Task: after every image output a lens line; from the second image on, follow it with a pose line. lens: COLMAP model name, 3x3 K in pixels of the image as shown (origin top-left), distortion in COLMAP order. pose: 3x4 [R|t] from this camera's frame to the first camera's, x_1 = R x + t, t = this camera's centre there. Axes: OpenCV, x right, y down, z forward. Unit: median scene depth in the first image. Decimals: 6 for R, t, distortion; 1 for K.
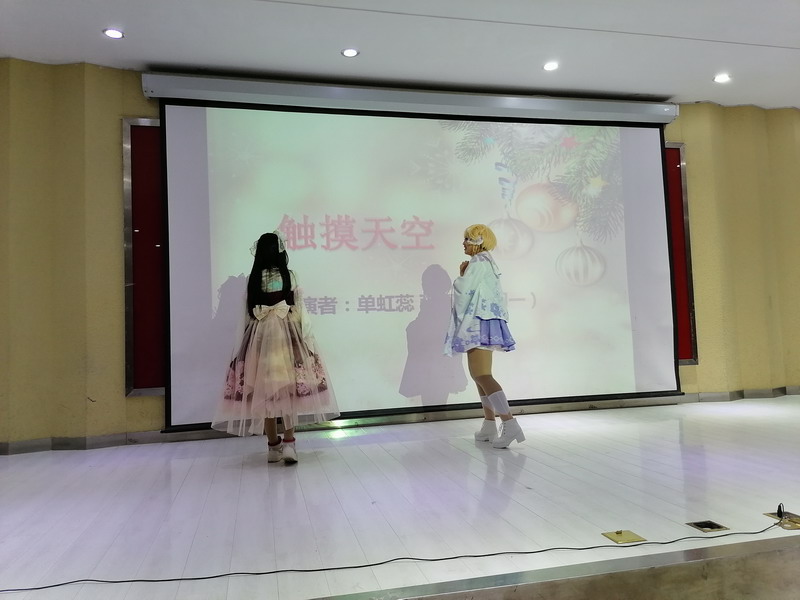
lens RADIAL K [[640.0, 0, 409.5], [0, 640.0, 306.4], [0, 0, 1]] dist [0.047658, -0.023497]
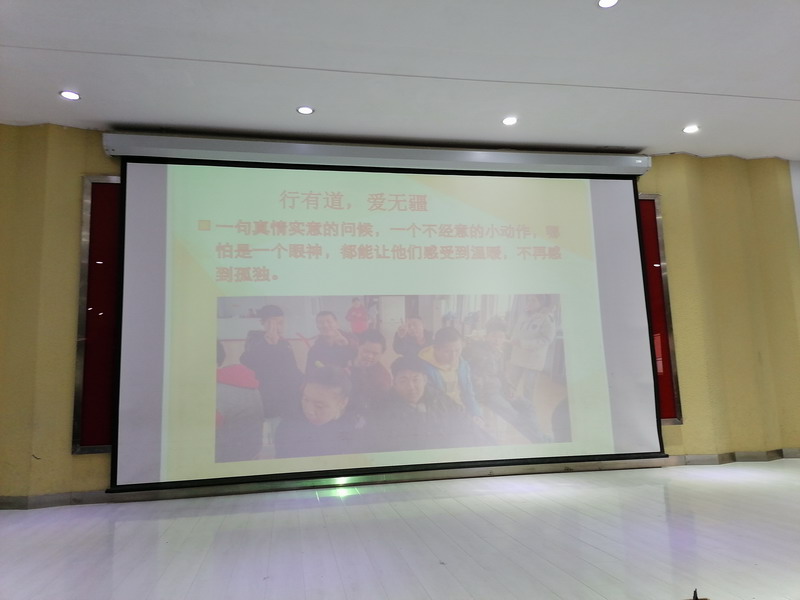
lens RADIAL K [[640.0, 0, 415.8], [0, 640.0, 303.6], [0, 0, 1]] dist [0.047658, -0.023497]
pose [[0.998601, -0.002733, -0.052803, 0.112410], [-0.002013, 0.995974, -0.089625, -0.000178], [0.052835, 0.089606, 0.994575, 0.027041]]
